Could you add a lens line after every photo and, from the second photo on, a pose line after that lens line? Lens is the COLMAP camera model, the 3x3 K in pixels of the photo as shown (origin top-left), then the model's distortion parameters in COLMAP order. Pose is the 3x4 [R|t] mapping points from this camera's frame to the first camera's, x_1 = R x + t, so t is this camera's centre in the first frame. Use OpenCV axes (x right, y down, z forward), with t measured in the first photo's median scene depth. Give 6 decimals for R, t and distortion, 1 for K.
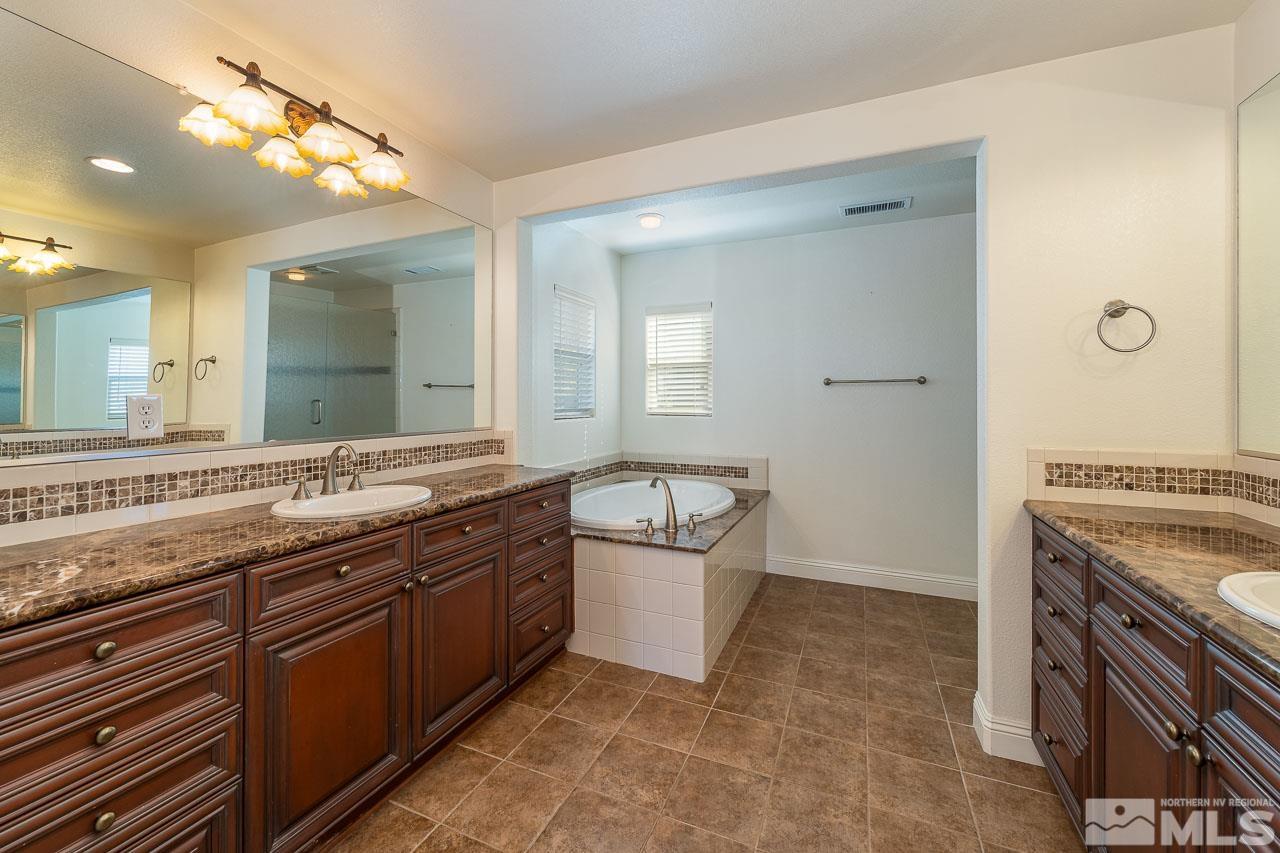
lens RADIAL K [[511.9, 0, 644.1], [0, 511.9, 396.4], [0, 0, 1]] dist [0.001206, 0.000023]
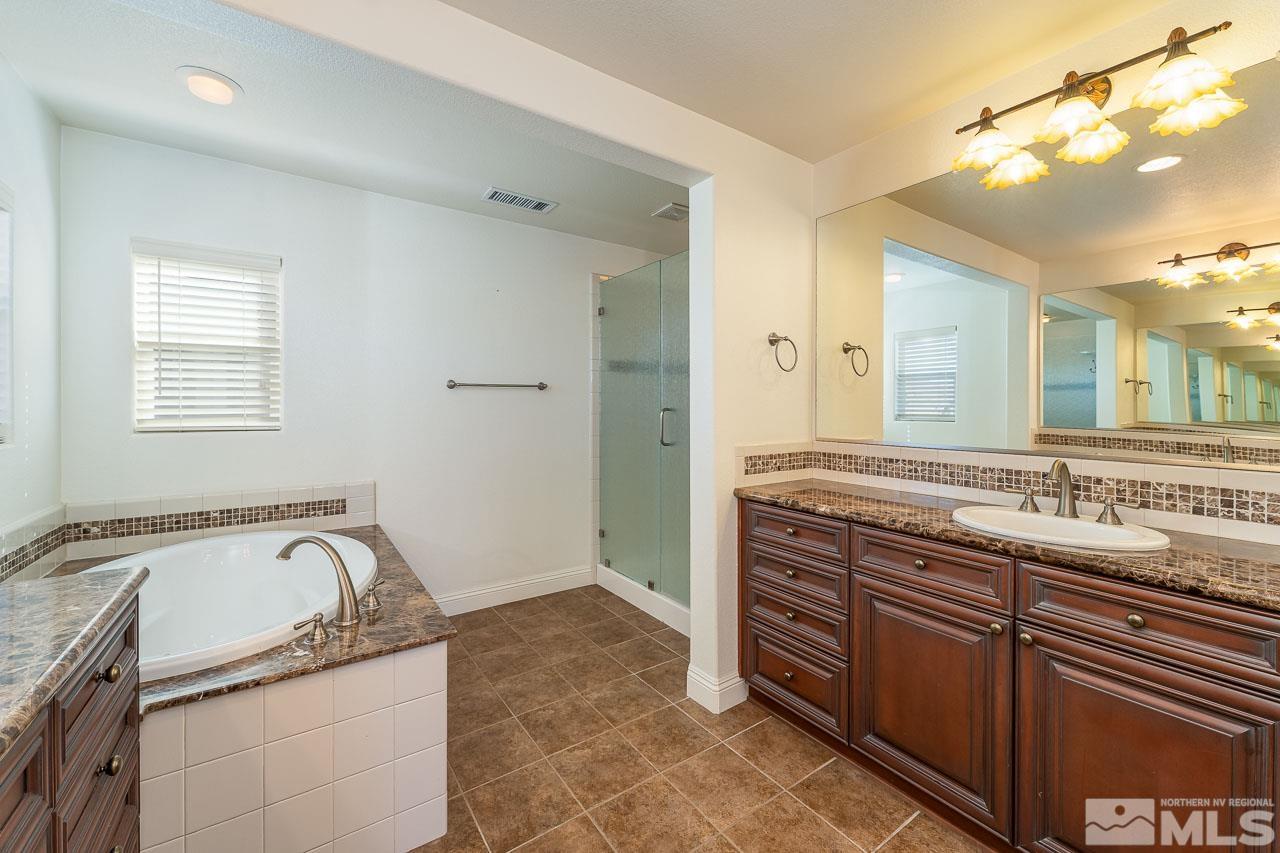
lens RADIAL K [[505.5, 0, 637.7], [0, 505.5, 405.8], [0, 0, 1]] dist [0.001002, 0.000069]
pose [[0.529752, -0.001166, 0.848152, -0.311817], [-0.006369, 0.999965, 0.005353, 0.000933], [-0.848129, -0.008238, 0.529726, 0.450955]]
